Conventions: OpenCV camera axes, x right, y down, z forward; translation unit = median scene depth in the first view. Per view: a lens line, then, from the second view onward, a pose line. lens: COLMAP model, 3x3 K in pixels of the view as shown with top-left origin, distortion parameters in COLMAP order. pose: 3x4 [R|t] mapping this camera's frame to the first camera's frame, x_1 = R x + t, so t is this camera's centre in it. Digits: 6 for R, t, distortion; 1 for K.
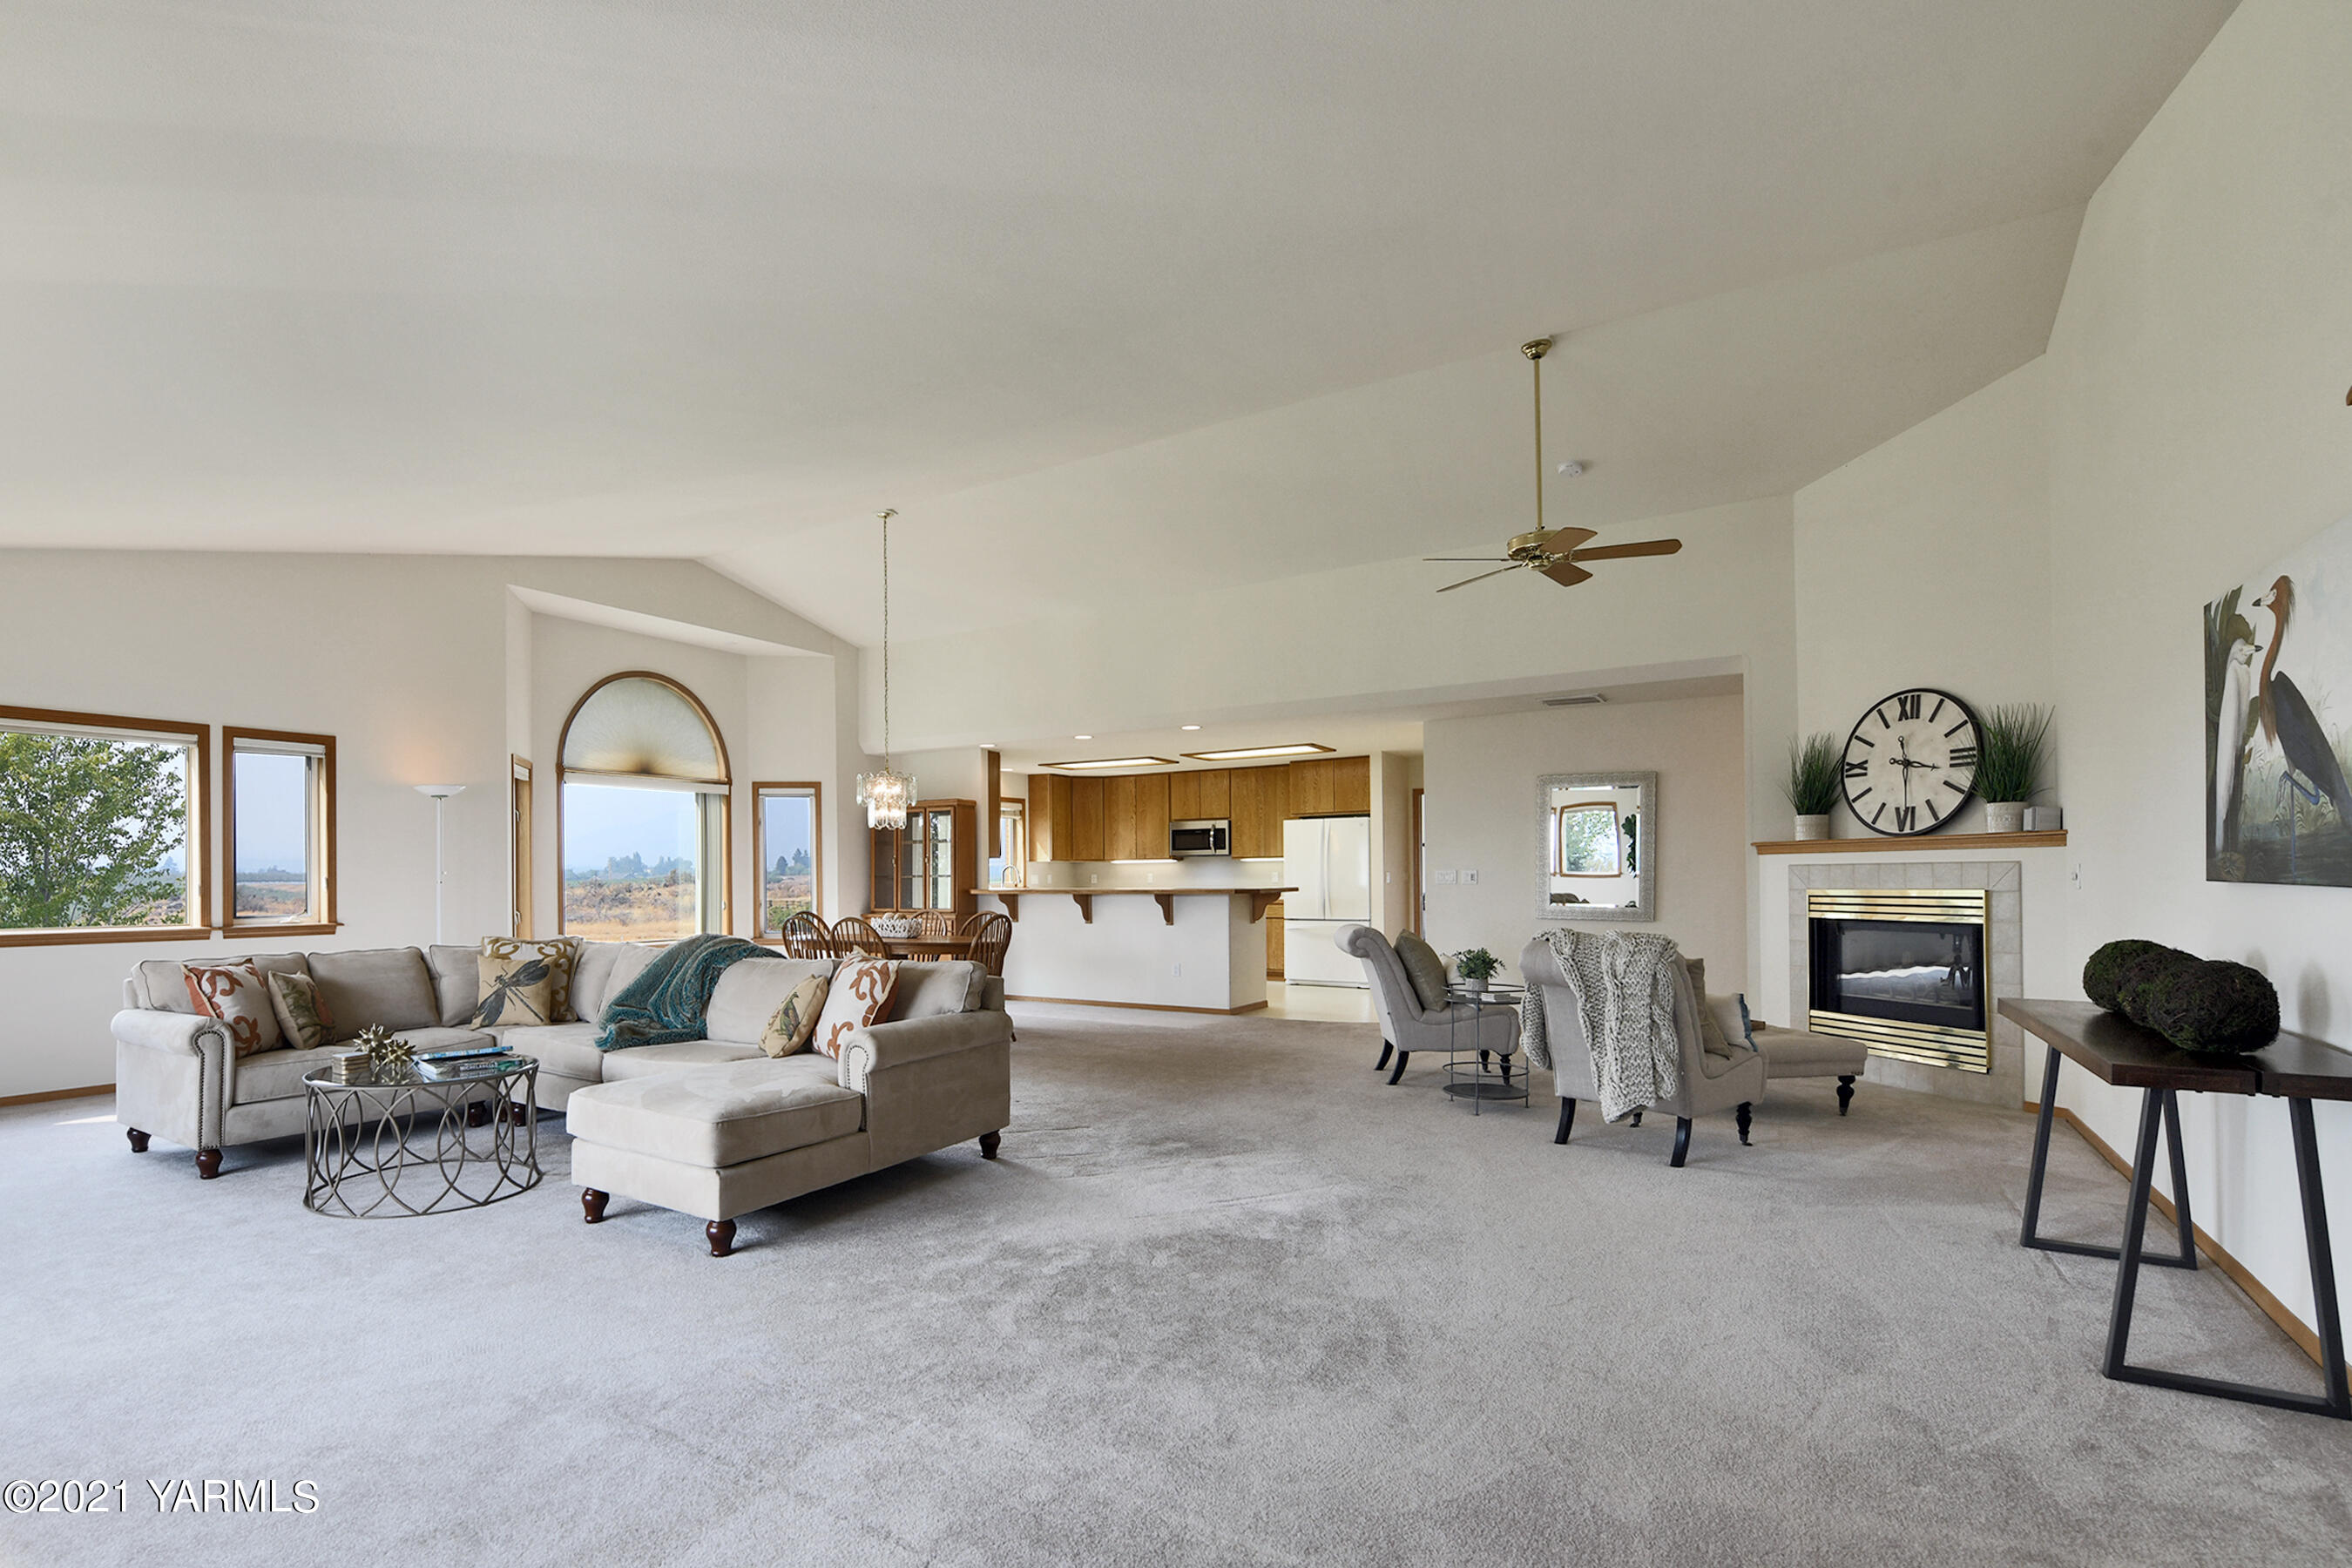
lens RADIAL K [[1193.0, 0, 948.6], [0, 1193.0, 893.1], [0, 0, 1]] dist [-0.026843, -0.000225]
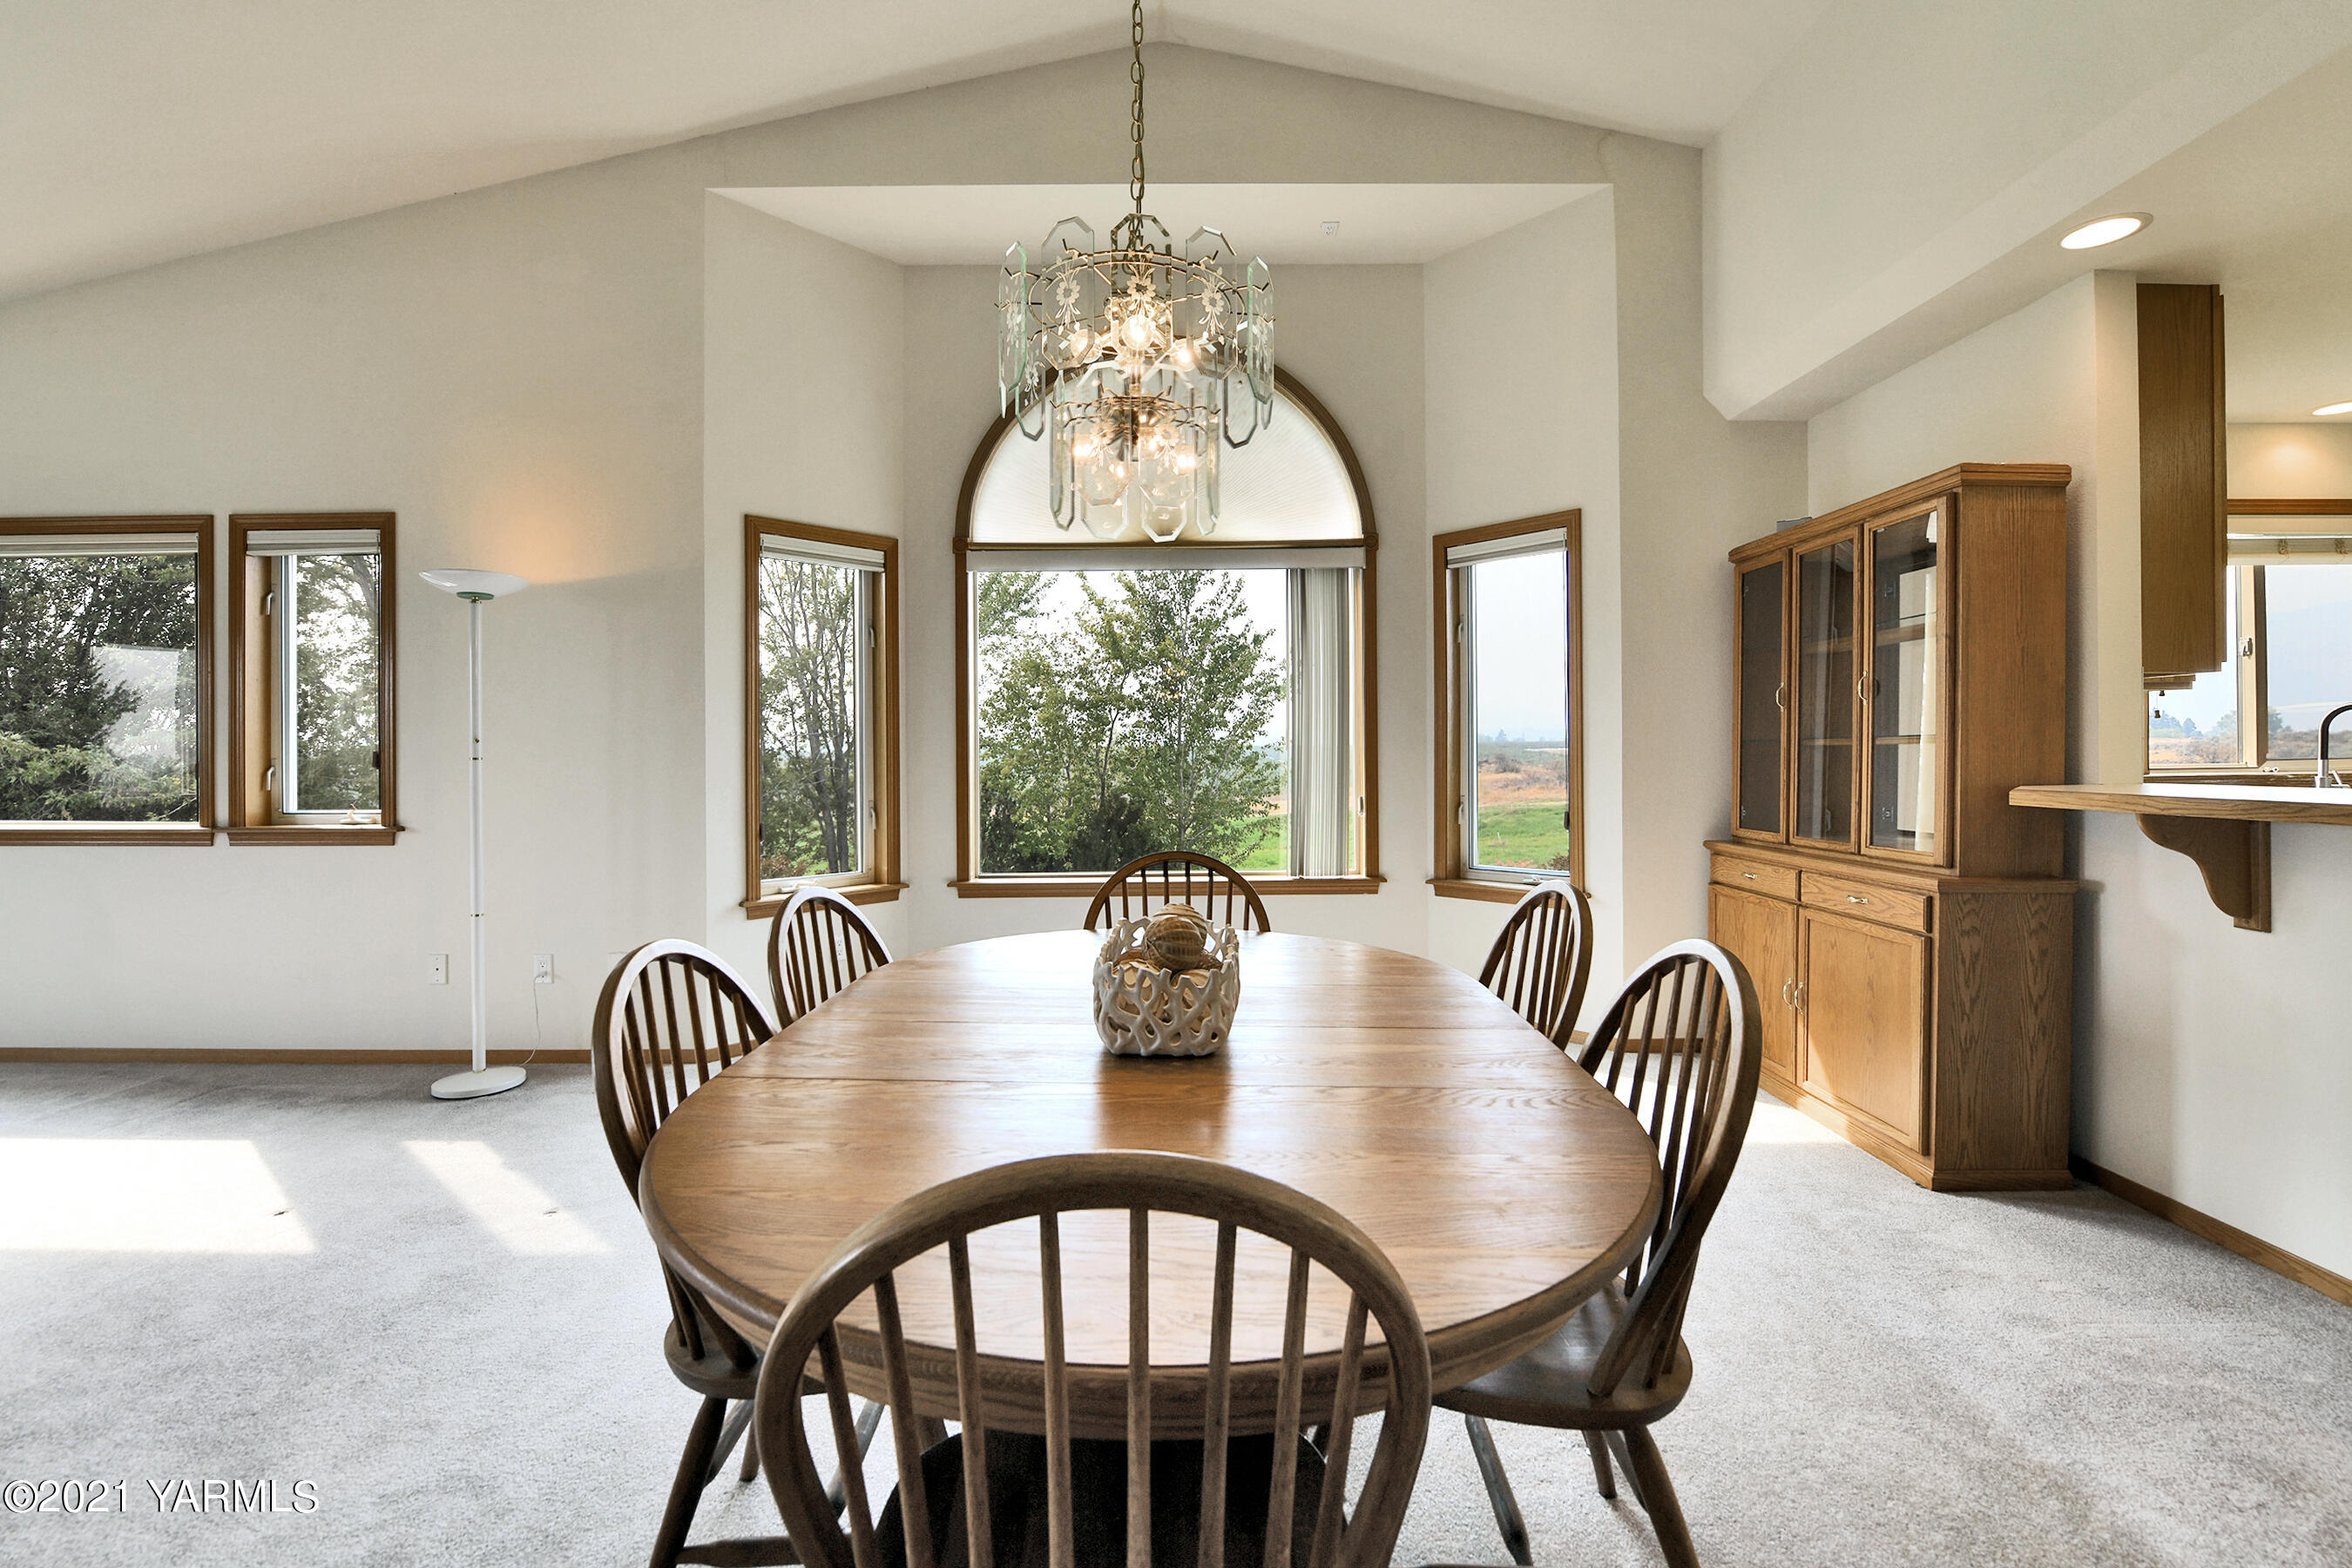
lens RADIAL K [[972.9, 0, 1189.7], [0, 972.9, 755.7], [0, 0, 1]] dist [-0.023296, -0.000800]
pose [[0.602005, 0.006704, -0.798464, 0.083913], [-0.008207, 0.999964, 0.002208, -0.010373], [0.798450, 0.005224, 0.602039, 0.782364]]
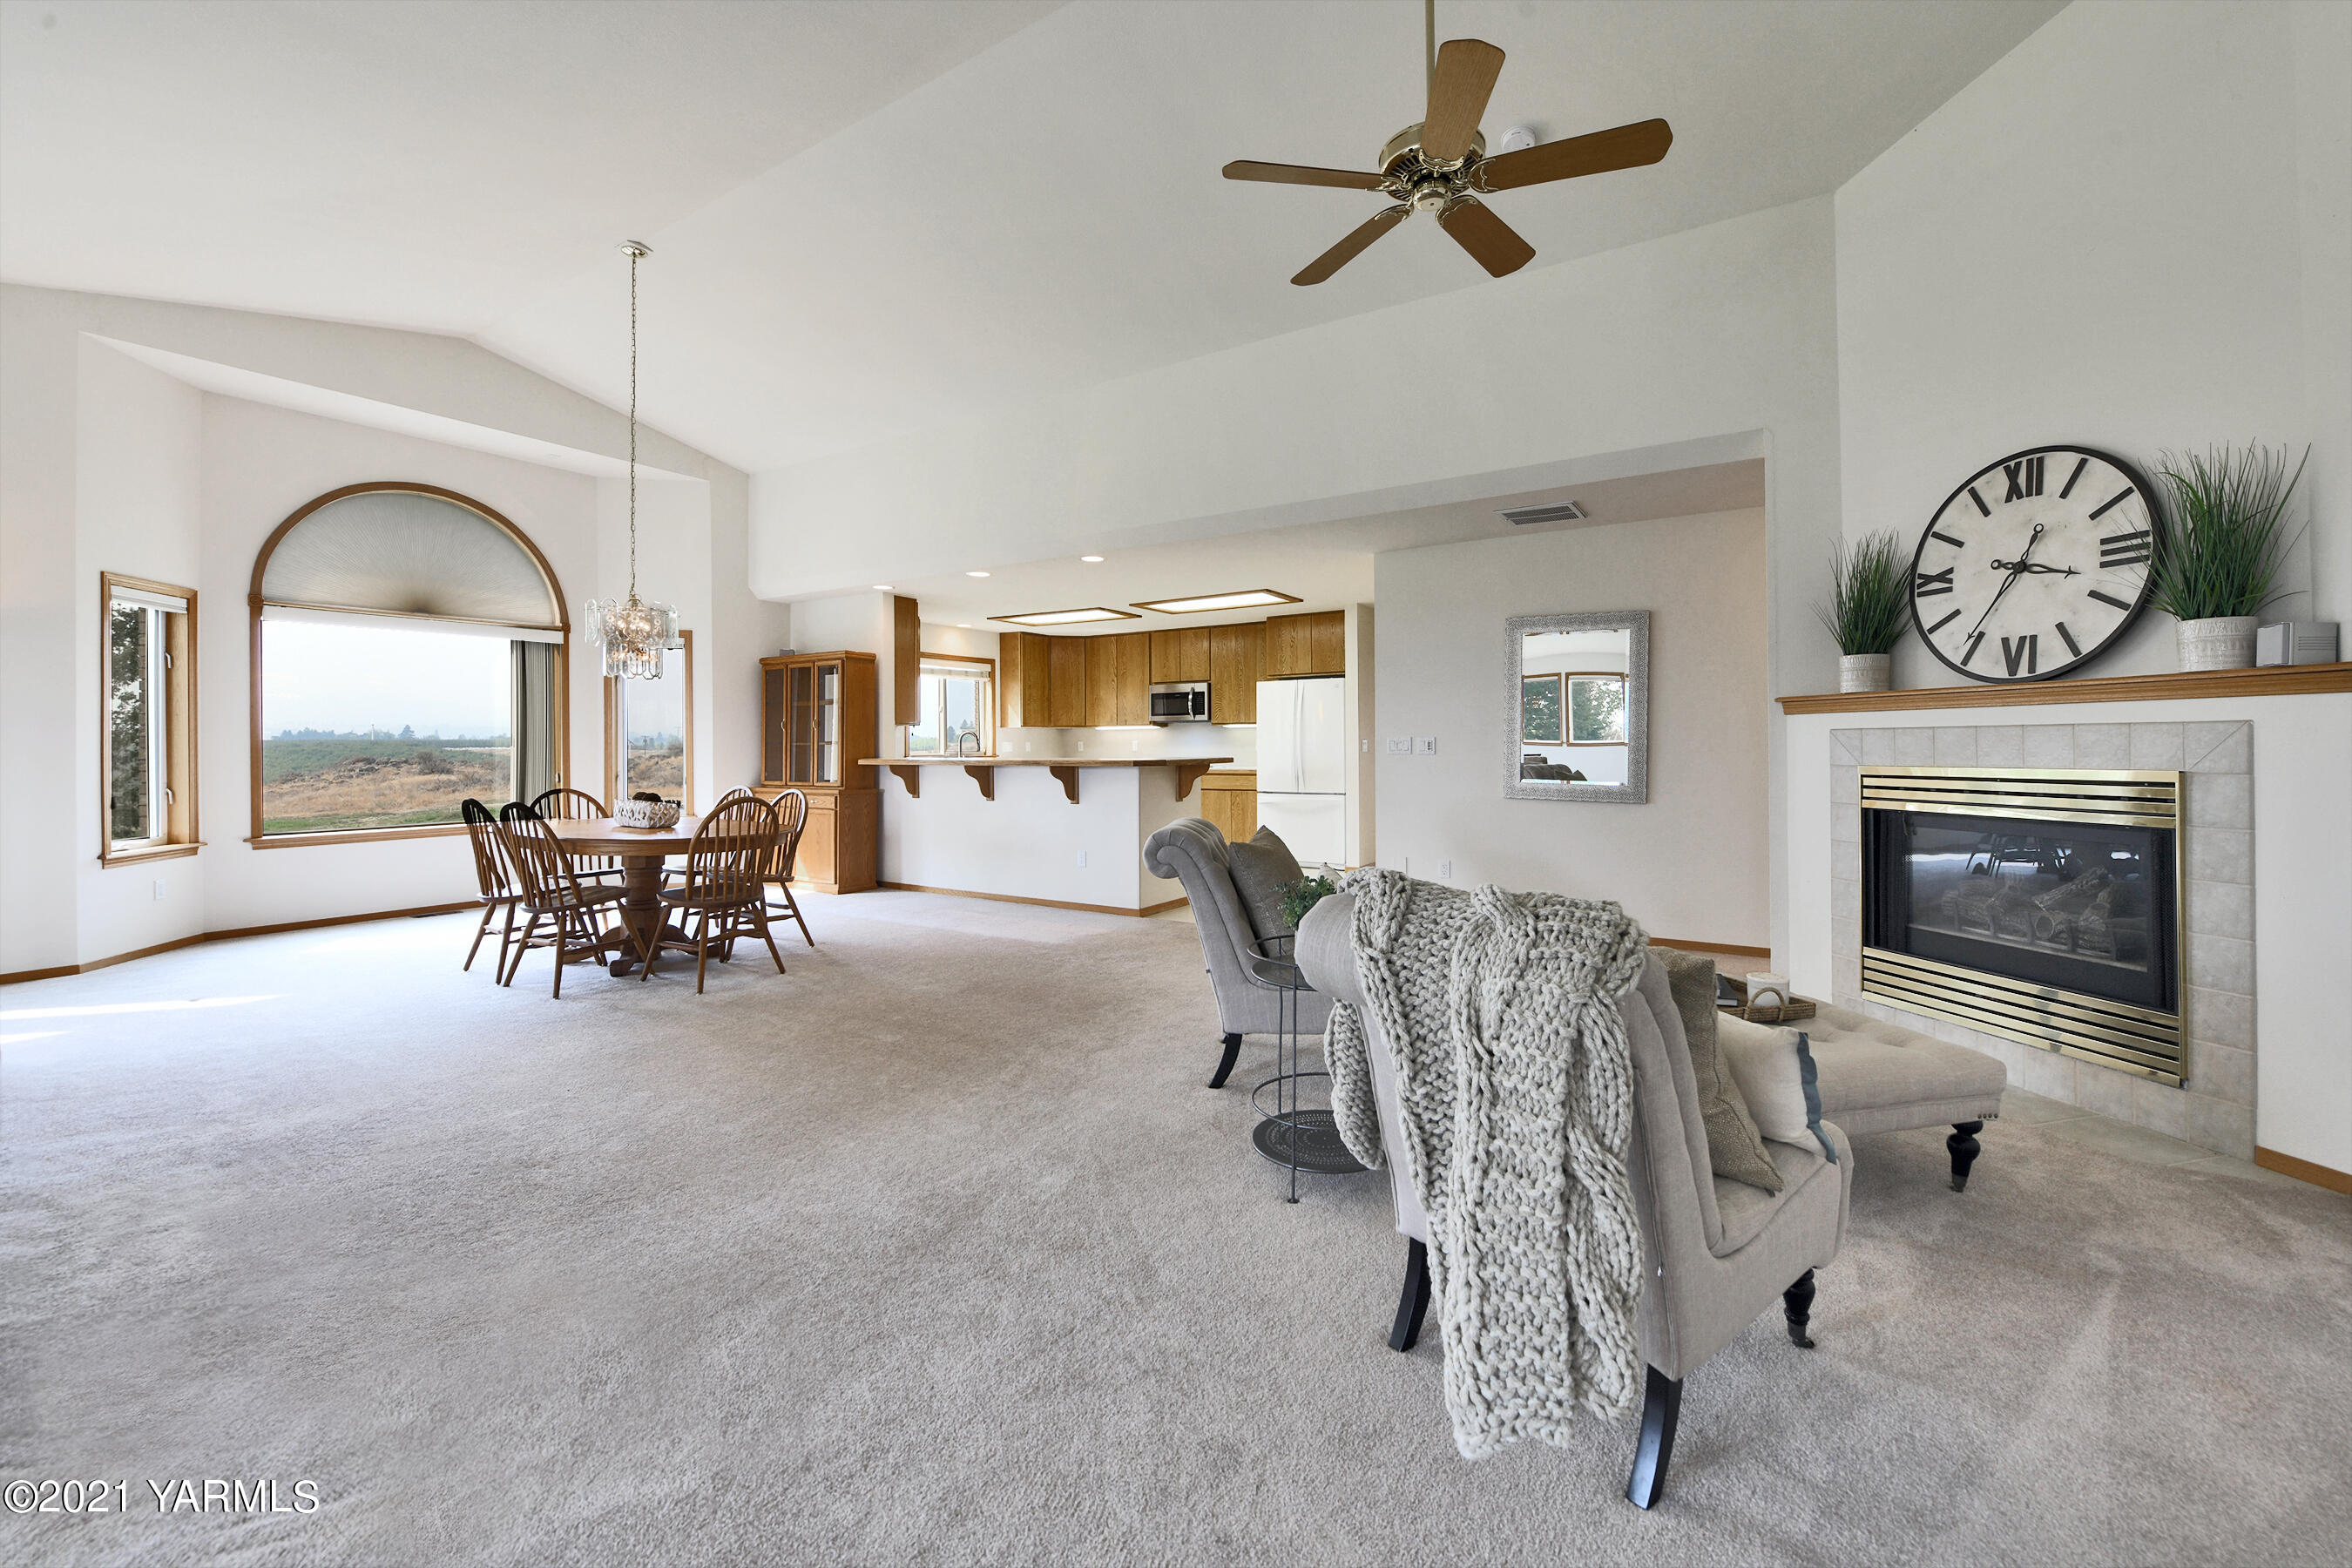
lens RADIAL K [[972.9, 0, 1189.7], [0, 972.9, 755.7], [0, 0, 1]] dist [-0.023296, -0.000800]
pose [[0.996854, 0.001861, 0.079232, 0.210378], [-0.001726, 0.999997, -0.001767, -0.004947], [-0.079235, 0.001625, 0.996855, 0.331978]]
